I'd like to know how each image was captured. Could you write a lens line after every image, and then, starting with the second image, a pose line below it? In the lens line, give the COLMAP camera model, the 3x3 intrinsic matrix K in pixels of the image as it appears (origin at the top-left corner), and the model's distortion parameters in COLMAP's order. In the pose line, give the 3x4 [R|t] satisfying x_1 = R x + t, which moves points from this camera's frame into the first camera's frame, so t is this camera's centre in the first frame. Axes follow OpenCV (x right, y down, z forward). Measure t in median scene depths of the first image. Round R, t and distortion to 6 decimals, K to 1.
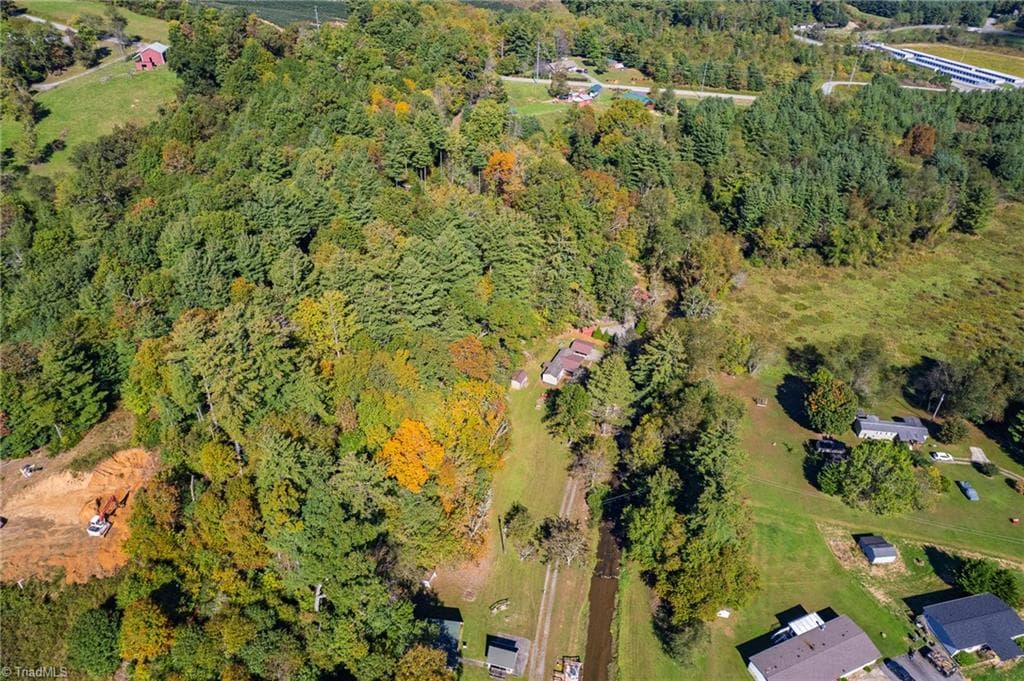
lens RADIAL K [[662.9, 0, 512.8], [0, 662.9, 344.8], [0, 0, 1]] dist [-0.086936, 0.077452]
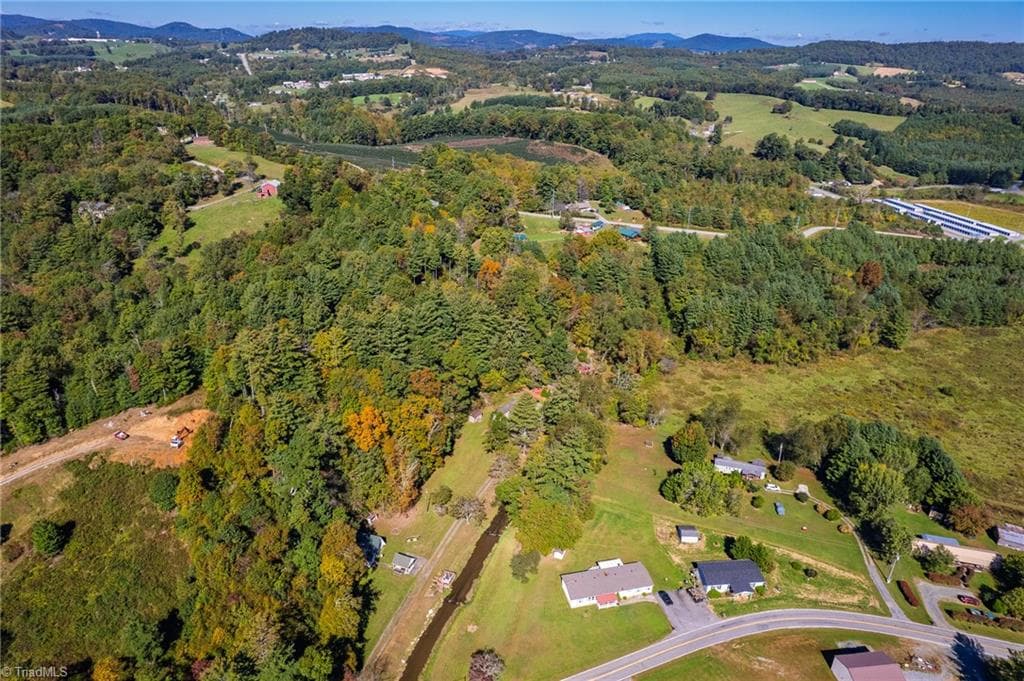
lens RADIAL K [[662.9, 0, 512.8], [0, 662.9, 344.8], [0, 0, 1]] dist [-0.086936, 0.077452]
pose [[0.988646, 0.060101, -0.137724, 0.192965], [-0.086427, 0.977191, -0.193979, 0.120325], [0.122924, 0.203679, 0.971290, -0.256378]]
